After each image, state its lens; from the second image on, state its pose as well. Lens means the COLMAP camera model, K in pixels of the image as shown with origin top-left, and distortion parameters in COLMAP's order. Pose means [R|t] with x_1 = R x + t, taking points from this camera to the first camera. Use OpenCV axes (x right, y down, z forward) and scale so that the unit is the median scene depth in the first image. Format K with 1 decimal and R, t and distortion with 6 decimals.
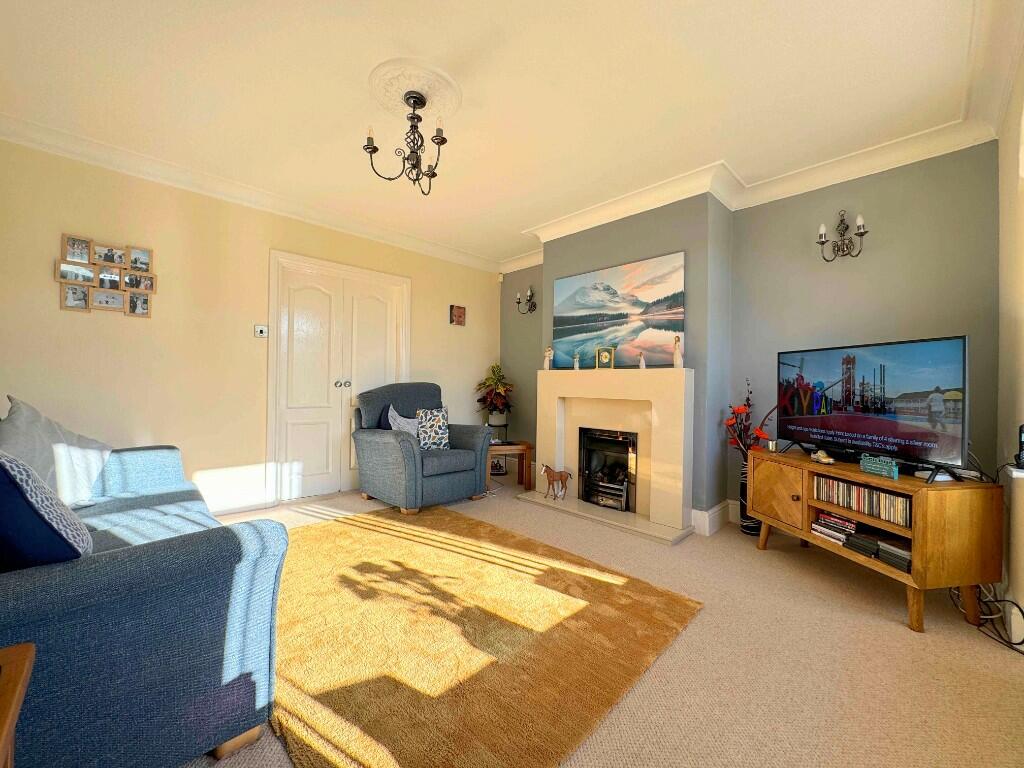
lens RADIAL K [[412.0, 0, 511.5], [0, 412.0, 384.7], [0, 0, 1]] dist [-0.001079, 0.000097]
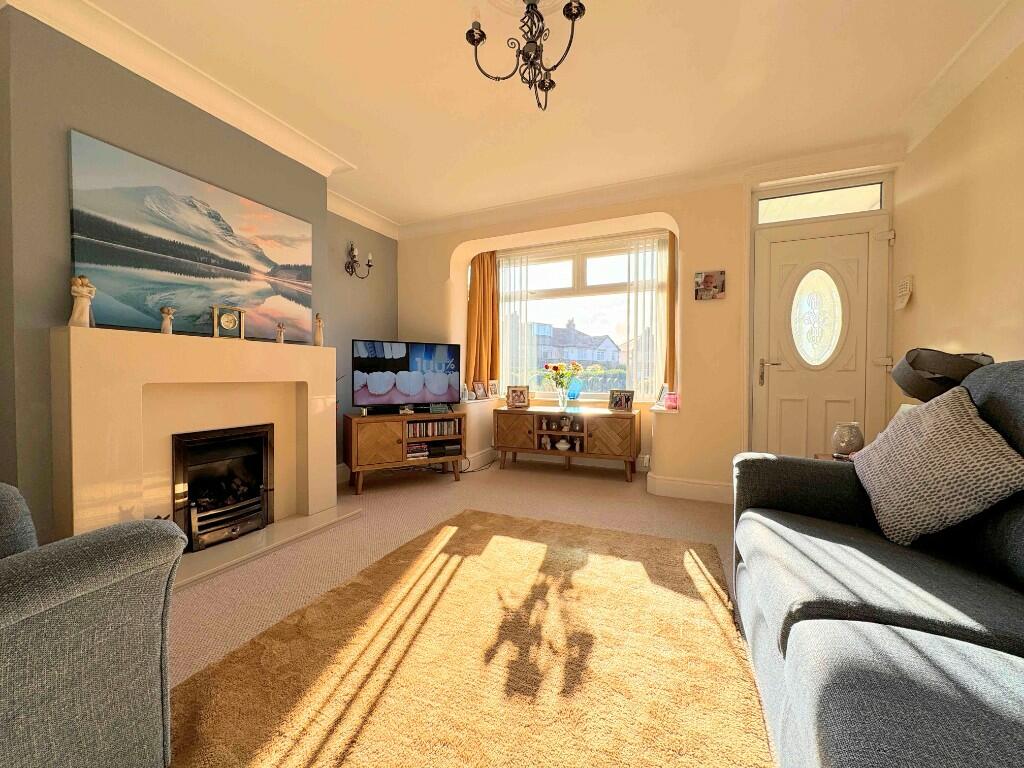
lens RADIAL K [[412.0, 0, 511.5], [0, 412.0, 381.6], [0, 0, 1]] dist [-0.001079, 0.000097]
pose [[-0.379821, -0.031834, 0.924512, -0.625994], [-0.009851, 0.999490, 0.030369, 0.007367], [-0.925007, 0.002427, -0.379941, 0.894859]]
